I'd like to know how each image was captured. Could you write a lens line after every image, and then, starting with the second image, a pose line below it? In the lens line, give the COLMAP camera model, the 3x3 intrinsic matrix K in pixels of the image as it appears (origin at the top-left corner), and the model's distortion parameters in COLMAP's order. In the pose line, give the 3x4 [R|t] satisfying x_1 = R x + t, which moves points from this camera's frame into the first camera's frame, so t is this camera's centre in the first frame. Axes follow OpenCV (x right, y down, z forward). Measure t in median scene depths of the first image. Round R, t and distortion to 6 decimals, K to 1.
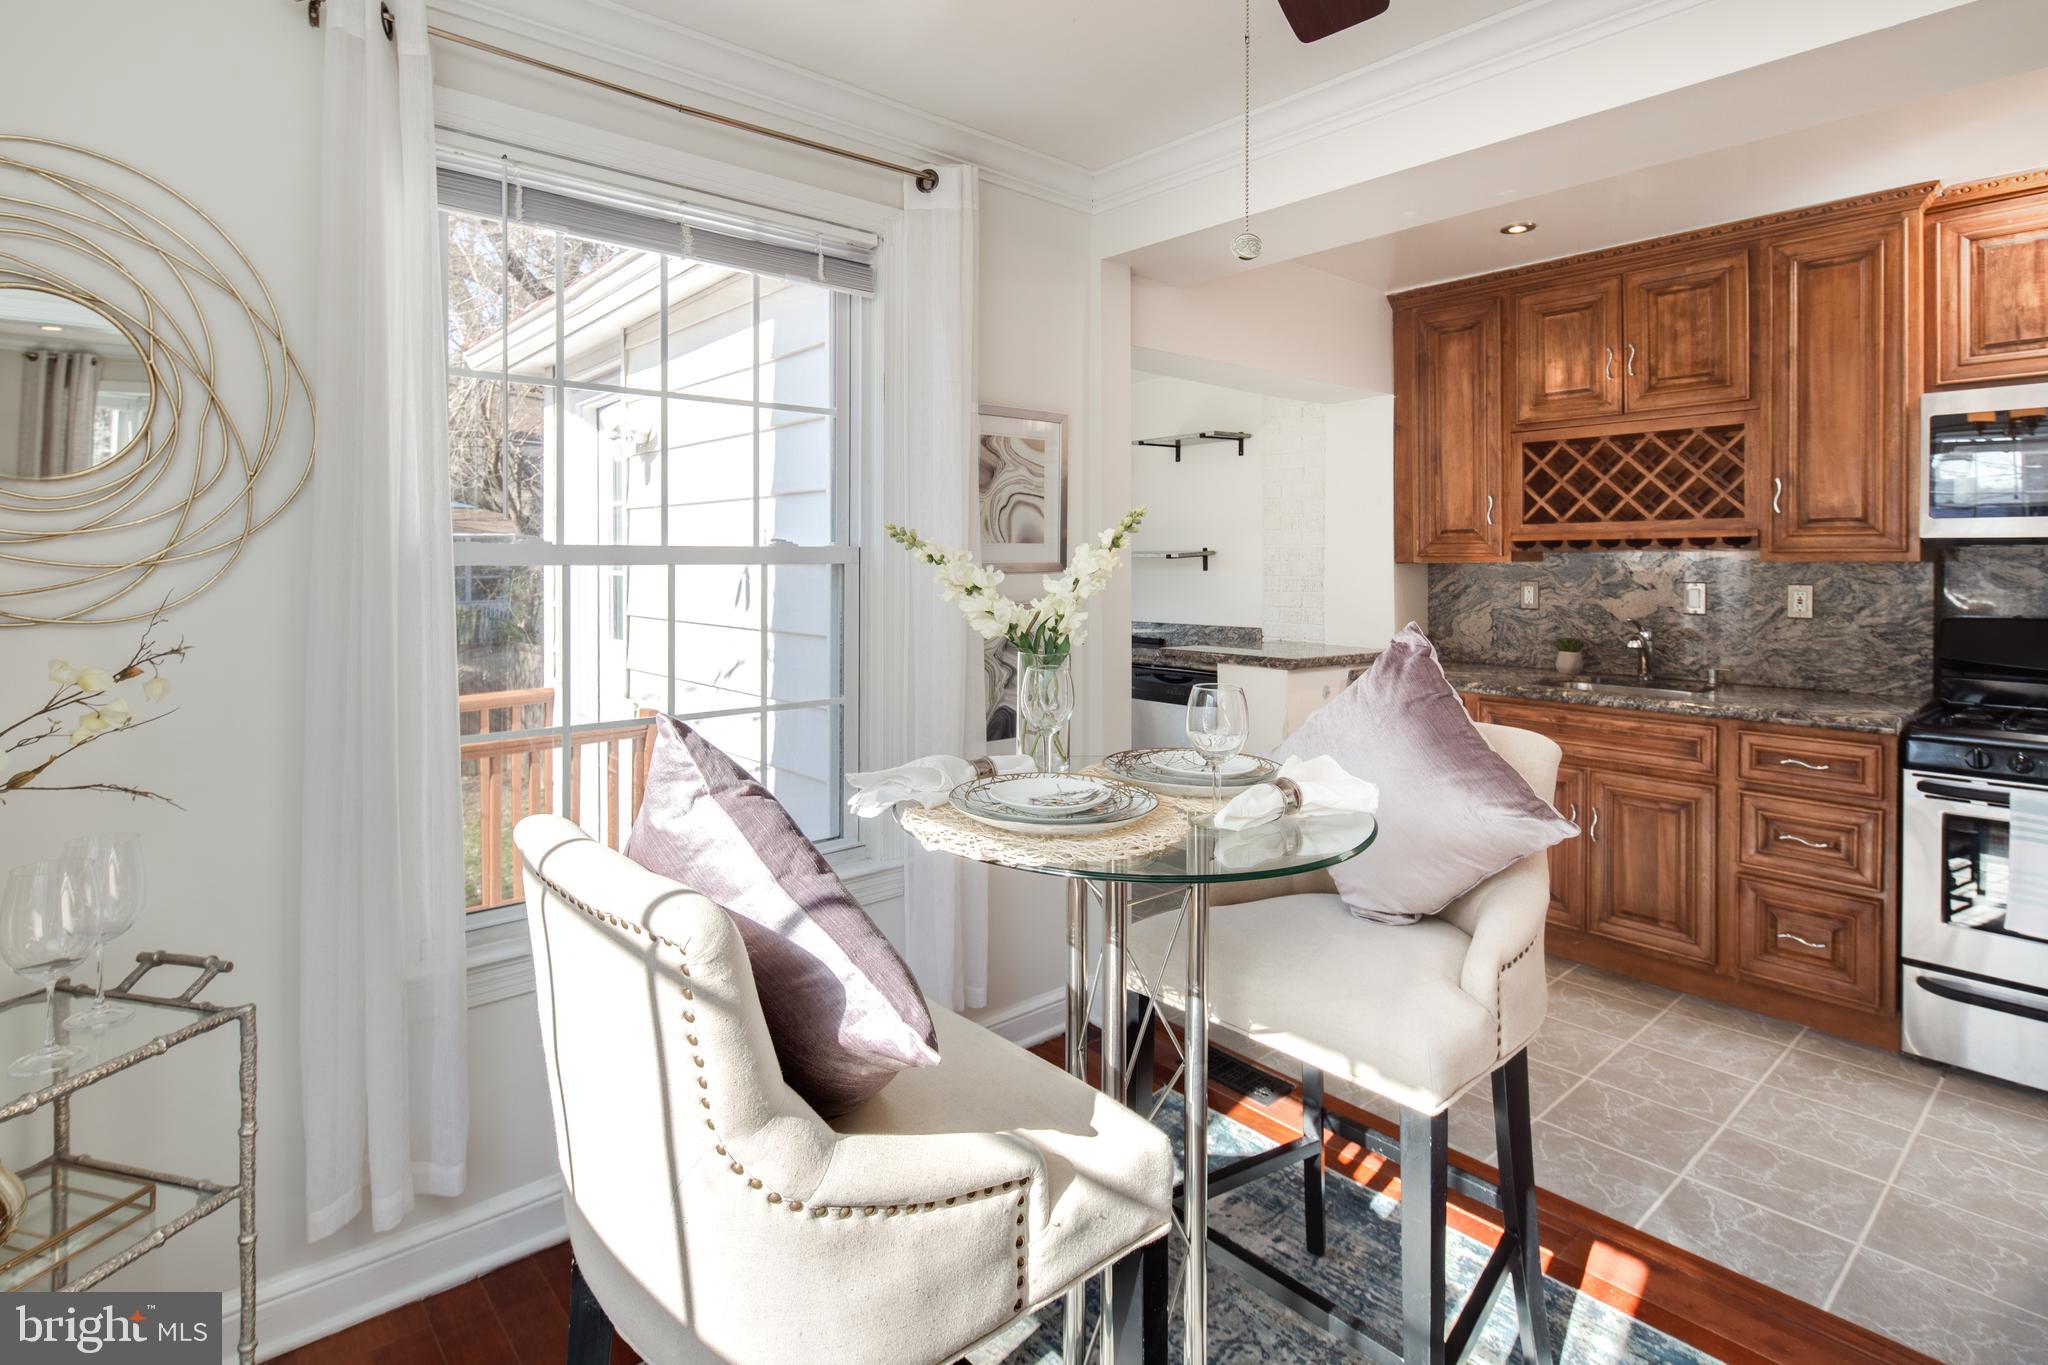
lens RADIAL K [[1003.9, 0, 982.8], [0, 1003.9, 558.2], [0, 0, 1]] dist [0.002157, -0.008136]
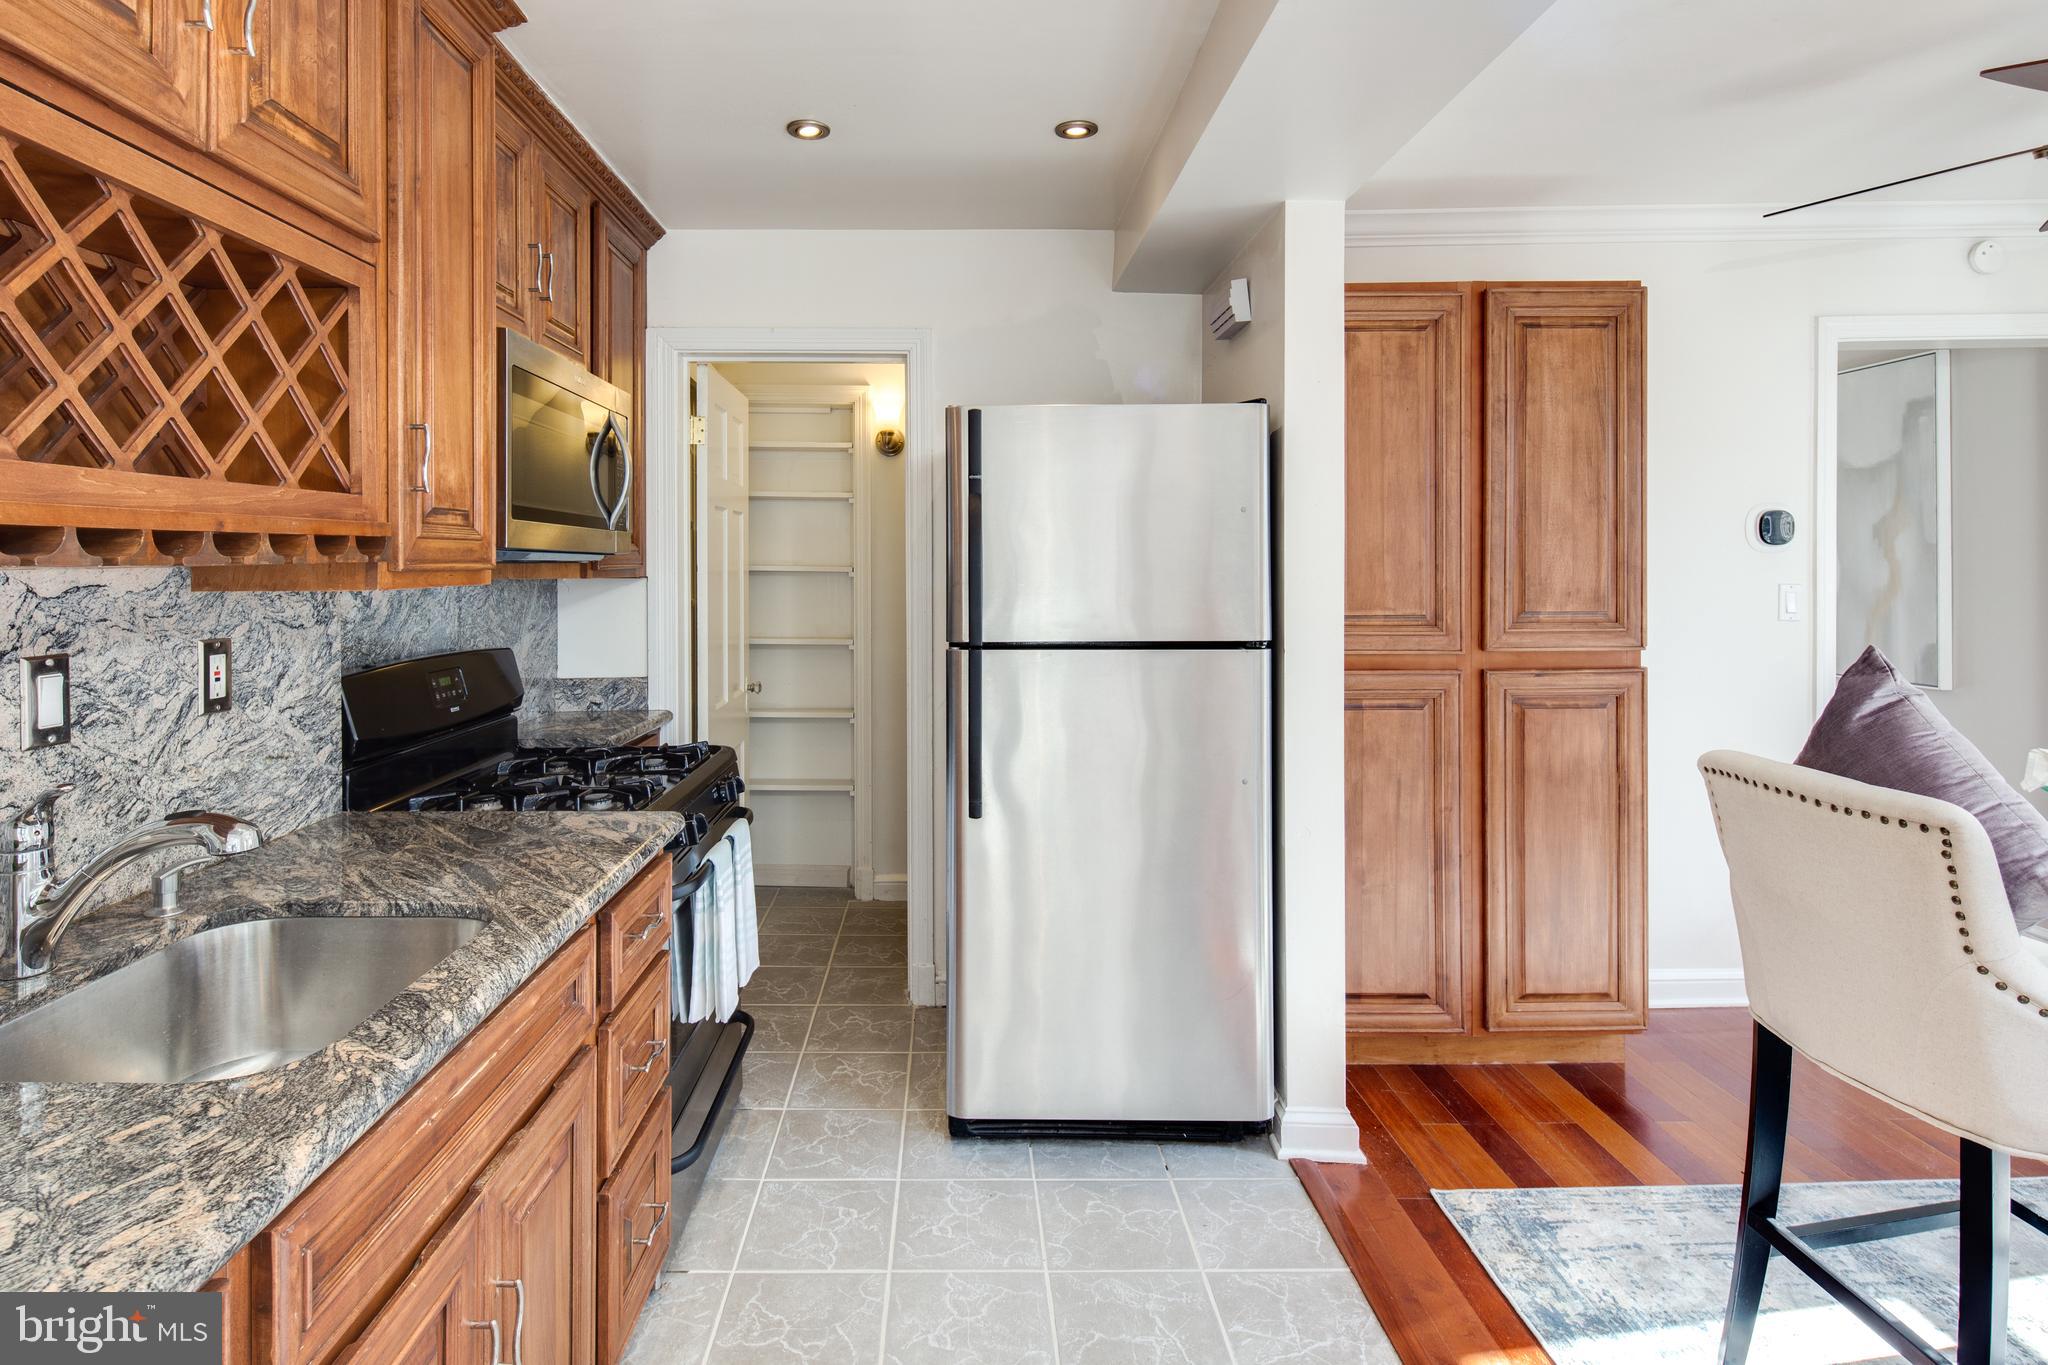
lens RADIAL K [[1003.9, 0, 967.0], [0, 1003.9, 571.2], [0, 0, 1]] dist [0.002157, -0.008136]
pose [[-0.771963, -0.001449, 0.635666, 0.255650], [0.004041, 0.999966, 0.007187, -0.008067], [-0.635654, 0.008117, -0.771931, 1.170831]]
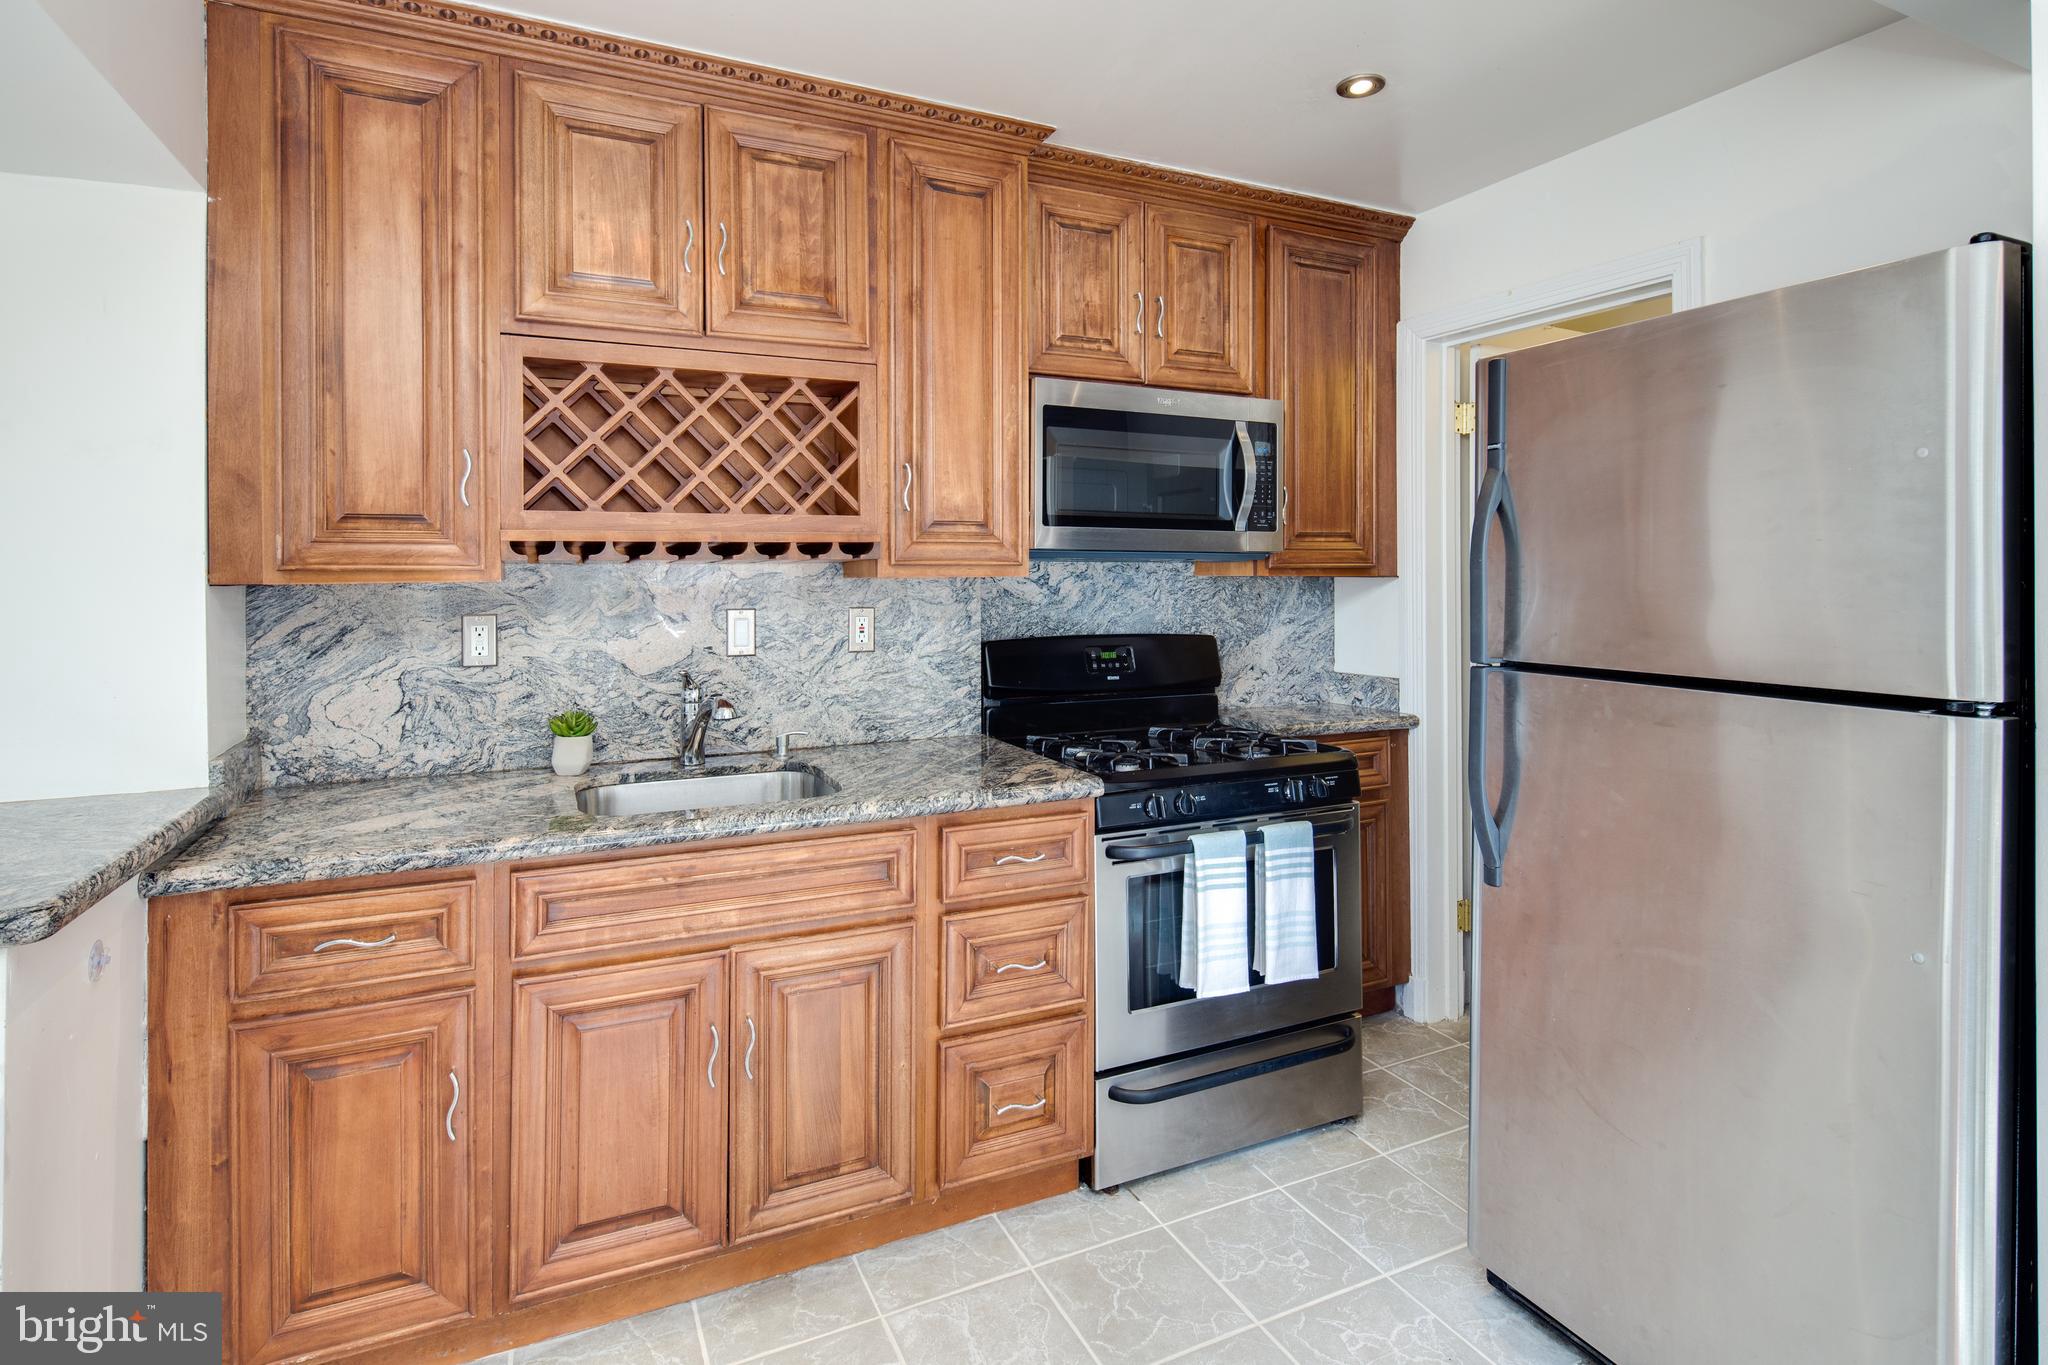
lens RADIAL K [[1003.9, 0, 1026.6], [0, 1003.9, 572.6], [0, 0, 1]] dist [0.002157, -0.008136]
pose [[0.245484, 0.001734, 0.969399, 0.104527], [0.003117, 0.999992, -0.002578, 0.001775], [-0.969396, 0.003655, 0.245477, 0.708779]]
